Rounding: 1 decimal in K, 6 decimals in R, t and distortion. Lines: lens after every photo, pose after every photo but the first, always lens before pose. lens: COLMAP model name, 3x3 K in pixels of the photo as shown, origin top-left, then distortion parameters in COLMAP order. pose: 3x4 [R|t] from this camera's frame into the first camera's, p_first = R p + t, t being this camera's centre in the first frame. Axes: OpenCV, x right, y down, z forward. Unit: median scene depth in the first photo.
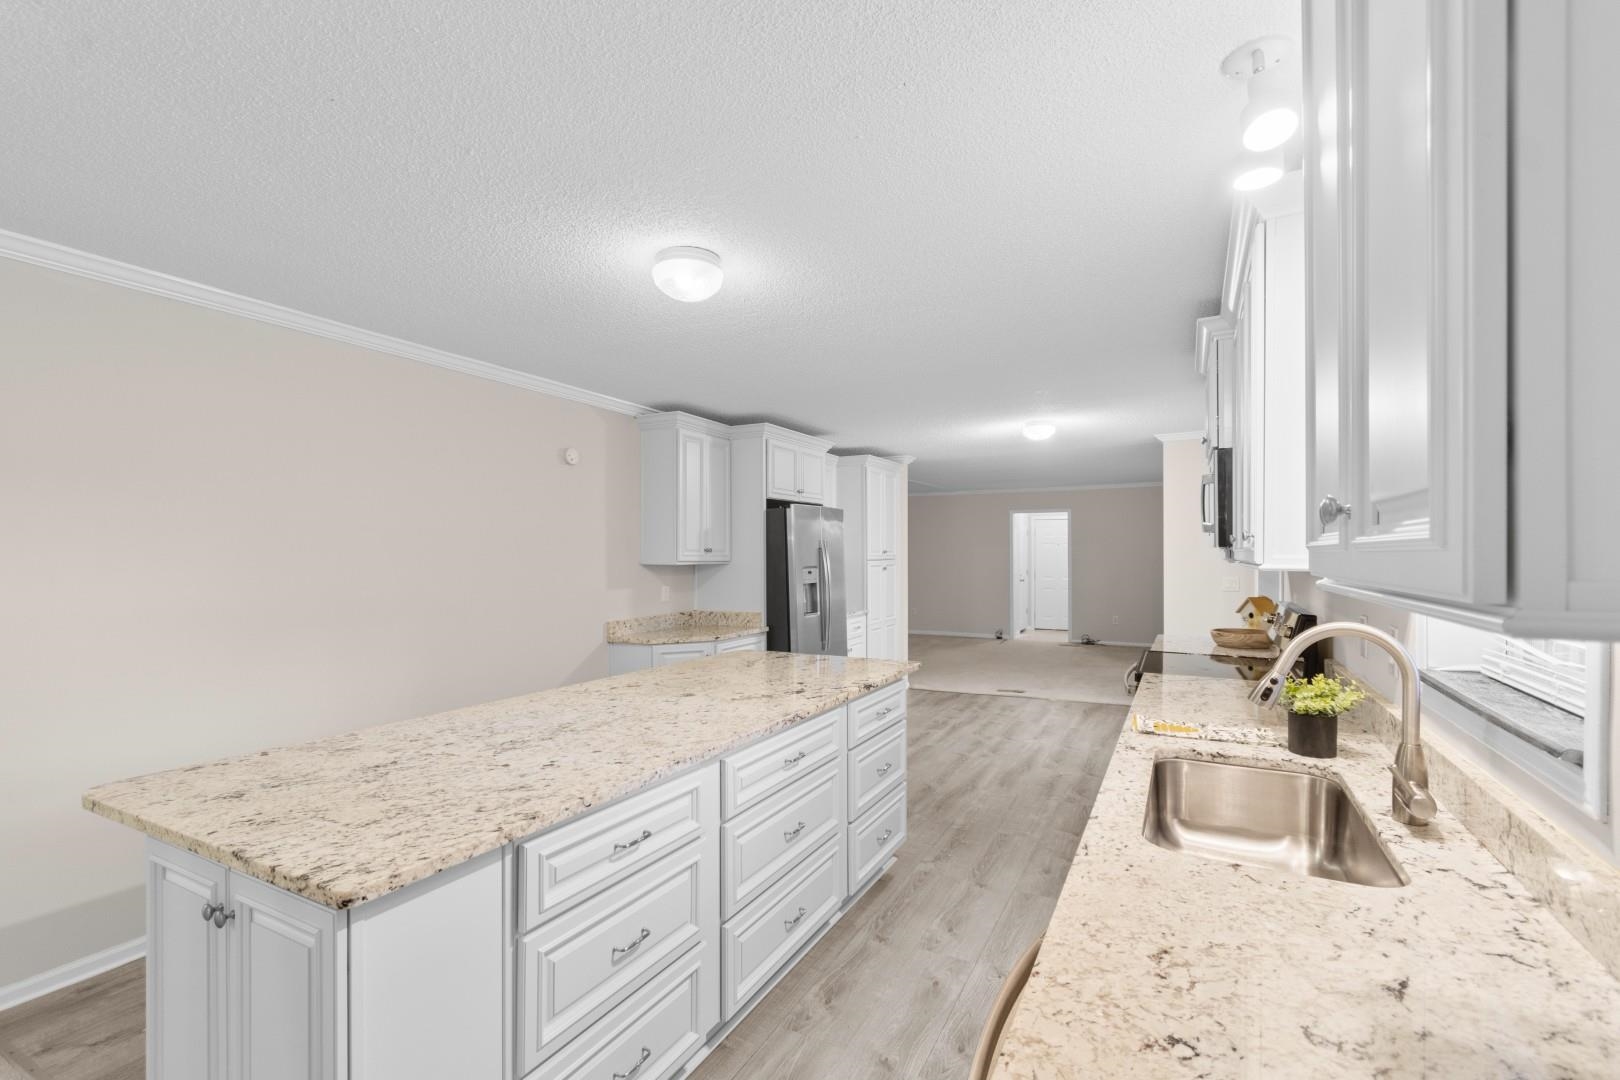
lens RADIAL K [[721.9, 0, 800.5], [0, 721.9, 552.3], [0, 0, 1]] dist [0.003553, -0.002162]
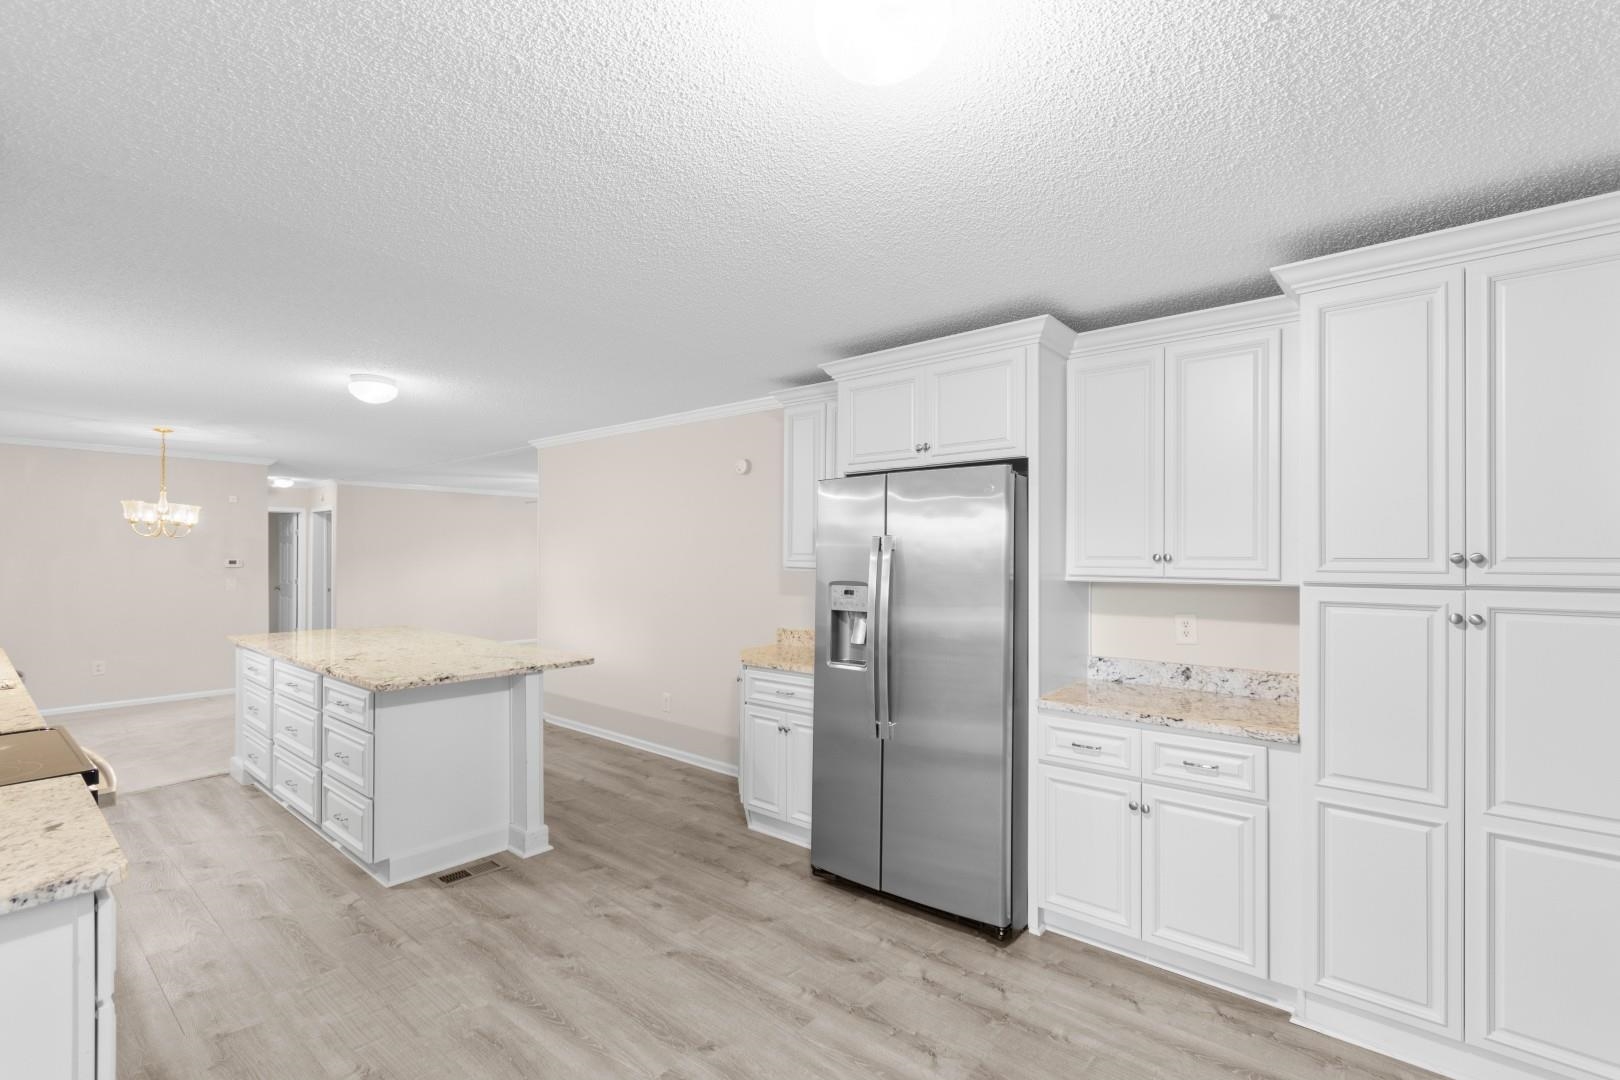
lens RADIAL K [[721.9, 0, 820.5], [0, 721.9, 550.6], [0, 0, 1]] dist [0.003553, -0.002162]
pose [[-0.195153, -0.004129, -0.980764, 0.698074], [-0.005788, 0.999979, -0.003058, -0.005877], [0.980756, 0.005079, -0.195172, 1.285267]]
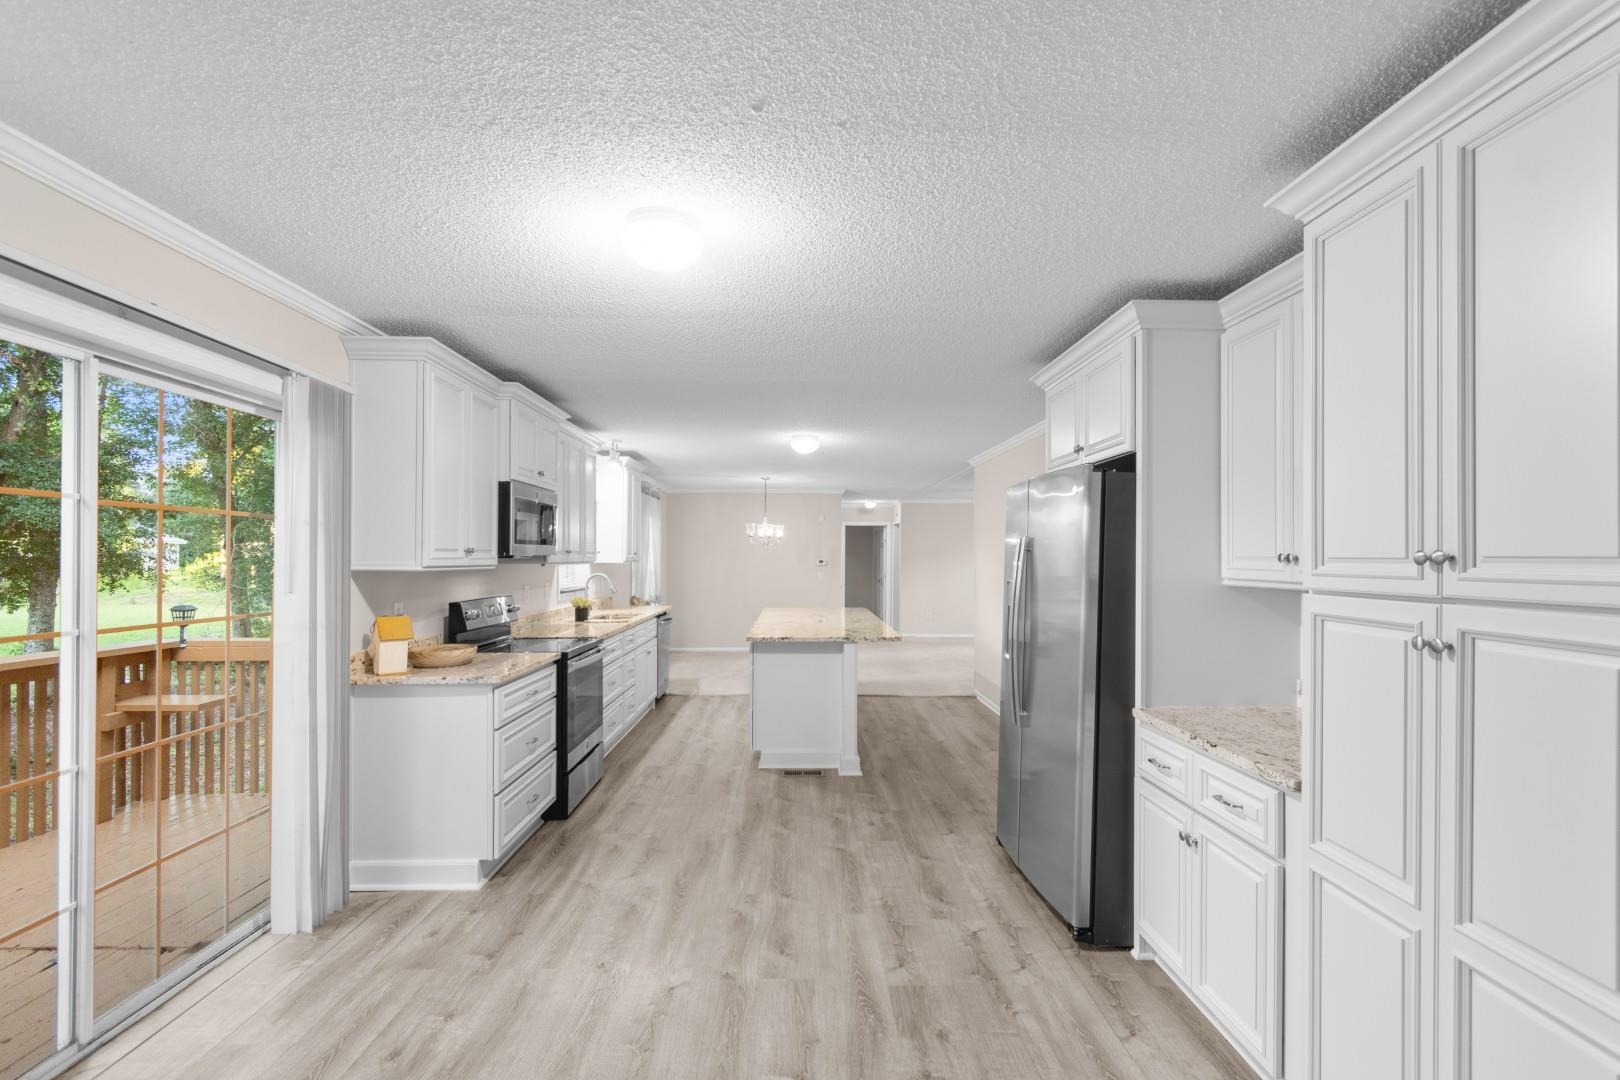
lens RADIAL K [[721.9, 0, 821.1], [0, 721.9, 549.0], [0, 0, 1]] dist [0.003553, -0.002162]
pose [[-0.862329, -0.003589, -0.506335, 0.568182], [-0.001181, 0.999986, -0.005077, -0.006777], [0.506347, -0.003780, -0.862322, 1.726734]]
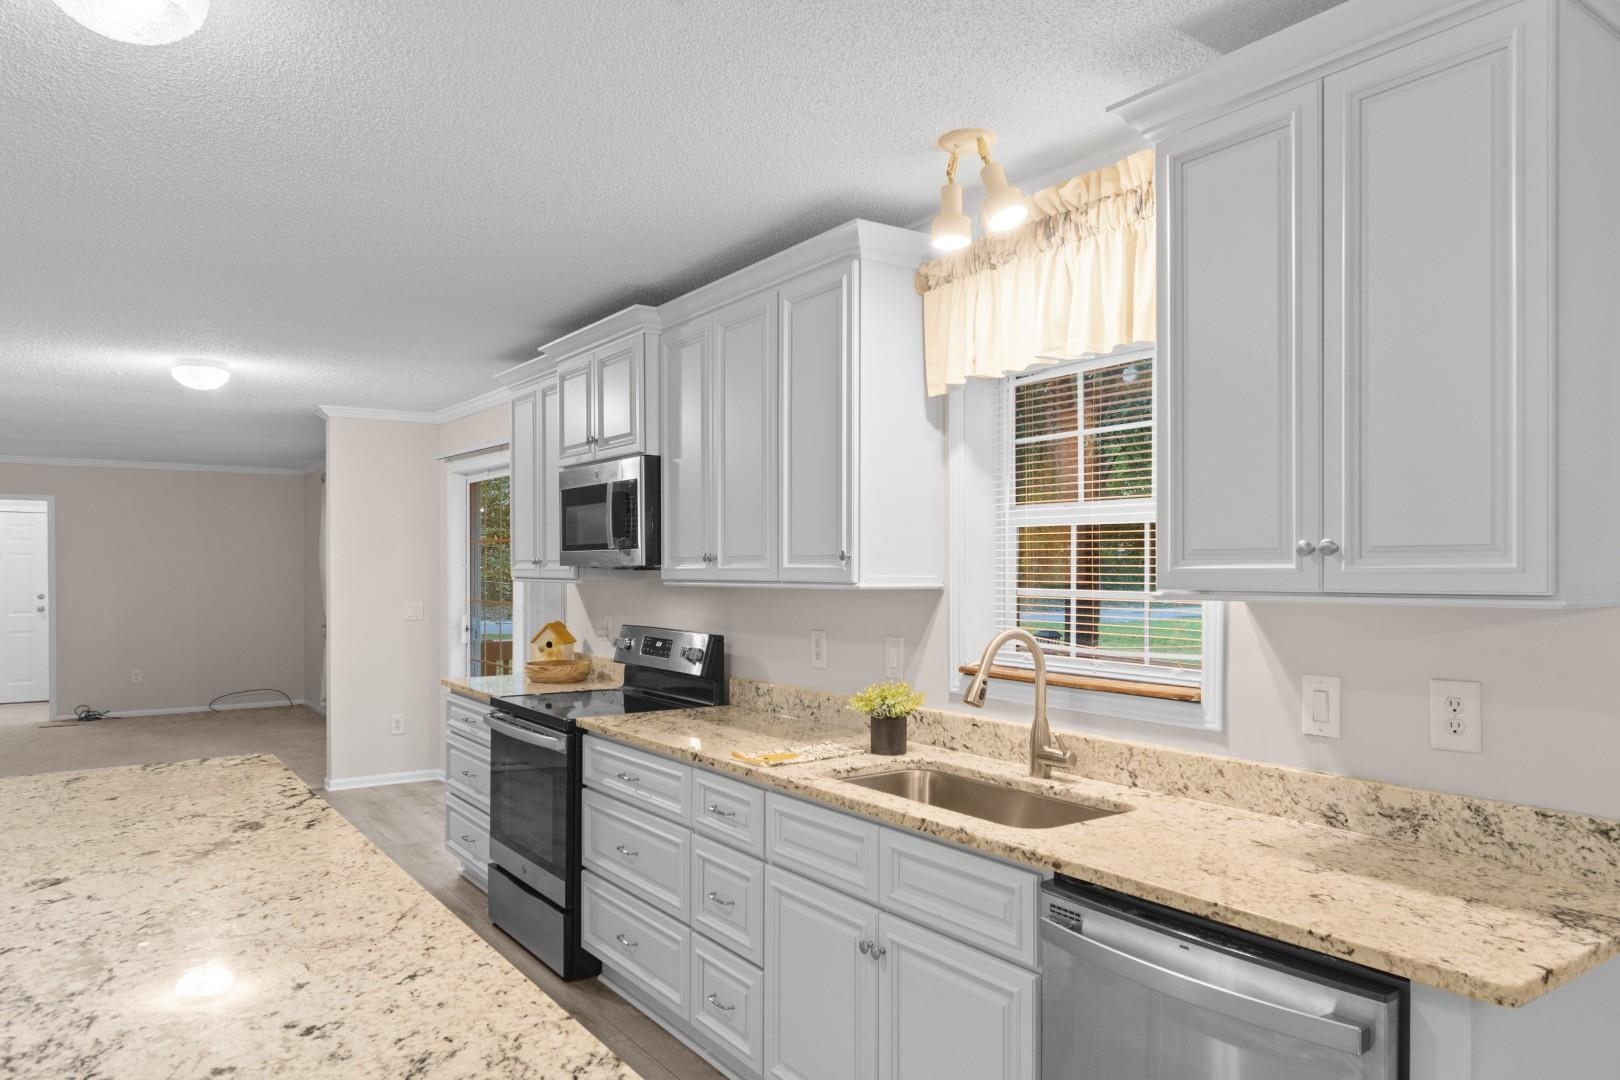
lens RADIAL K [[1046.0, 0, 805.0], [0, 1046.0, 573.7], [0, 0, 1]] dist [0.004992, 0.000204]
pose [[0.440861, -0.001096, 0.897575, -0.319713], [-0.002617, 0.999993, 0.002507, -0.000558], [-0.897572, -0.003455, 0.440855, 0.164682]]
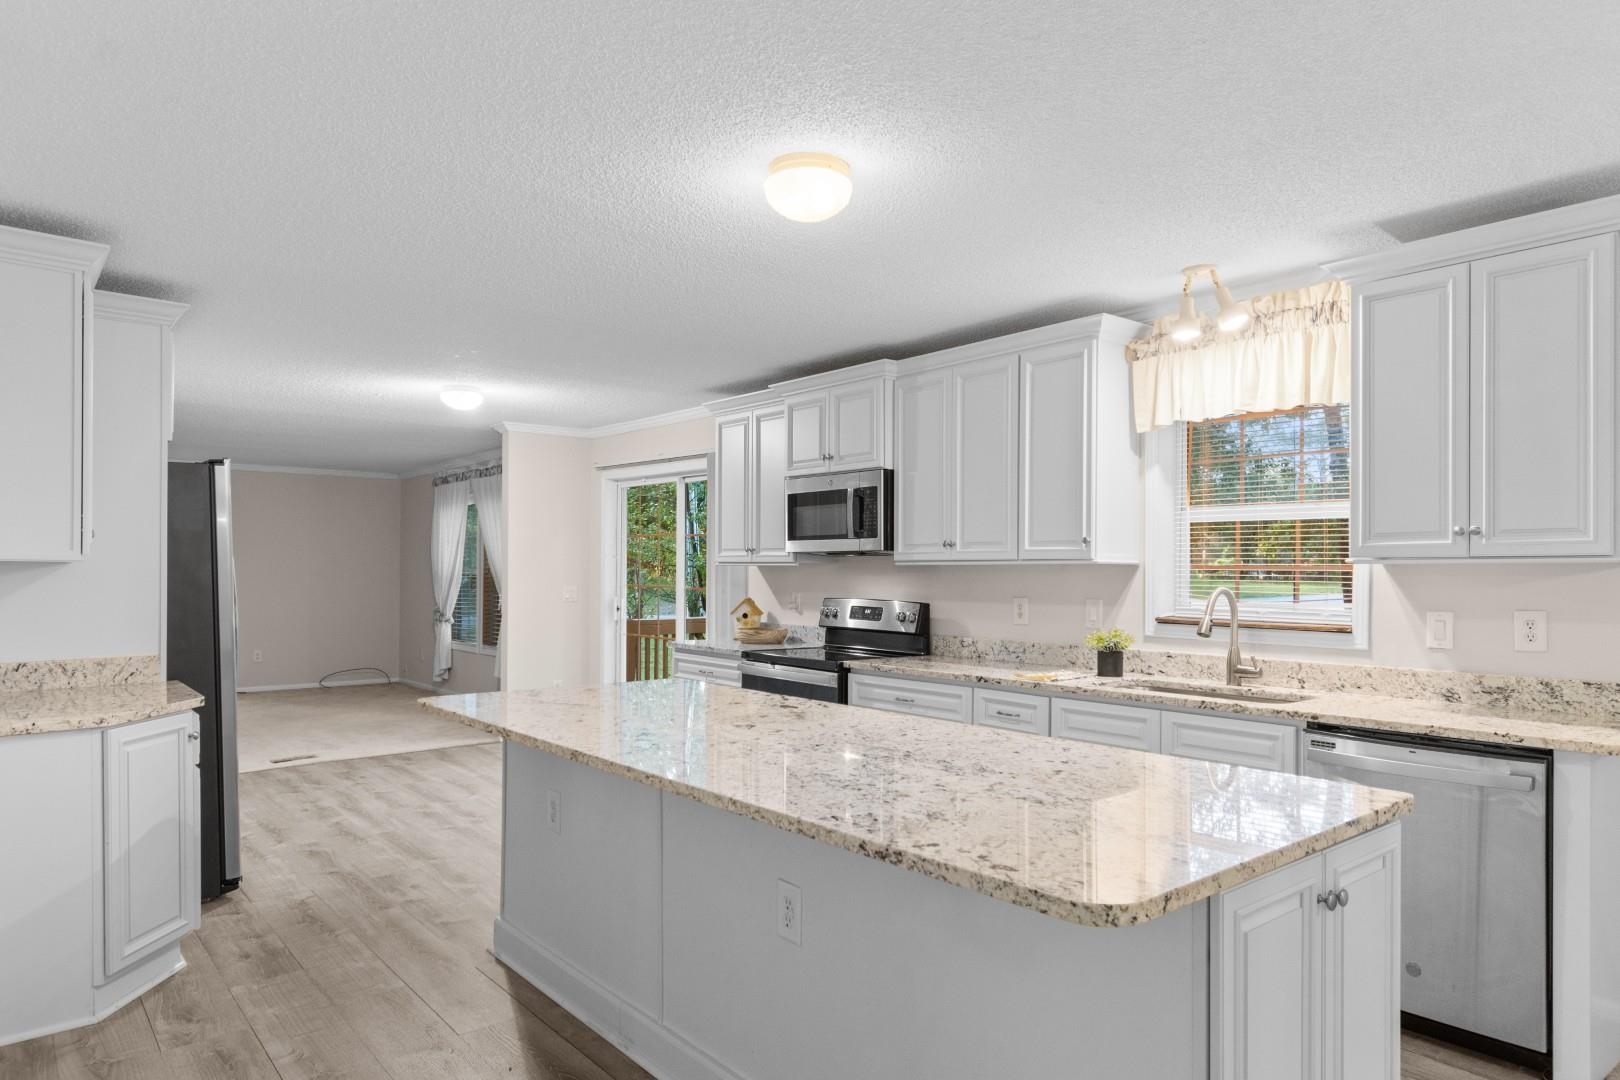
lens RADIAL K [[976.9, 0, 810.4], [0, 976.9, 572.4], [0, 0, 1]] dist [0.001365, 0.000828]
pose [[0.367296, 0.006608, 0.930081, -0.639032], [-0.008844, 0.999954, -0.003612, 0.023891], [-0.930062, -0.006899, 0.367338, 0.332564]]
